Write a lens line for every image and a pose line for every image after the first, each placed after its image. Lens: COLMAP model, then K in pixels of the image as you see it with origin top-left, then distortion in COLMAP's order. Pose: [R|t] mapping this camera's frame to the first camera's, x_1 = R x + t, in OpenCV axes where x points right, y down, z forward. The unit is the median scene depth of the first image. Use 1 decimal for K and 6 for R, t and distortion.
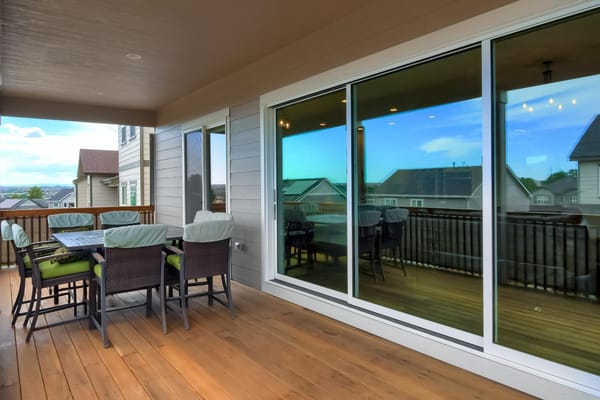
lens RADIAL K [[378.6, 0, 300.0], [0, 378.6, 200.0], [0, 0, 1]] dist [0.000387, -0.000203]
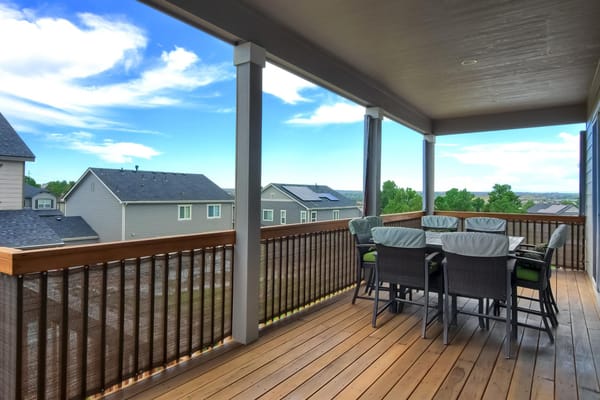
lens RADIAL K [[368.6, 0, 296.7], [0, 368.6, 200.7], [0, 0, 1]] dist [0.001140, 0.000710]
pose [[0.294962, 0.026817, -0.955133, 0.449116], [-0.041575, 0.999020, 0.015211, -0.013566], [0.954604, 0.035223, 0.295788, 0.354359]]
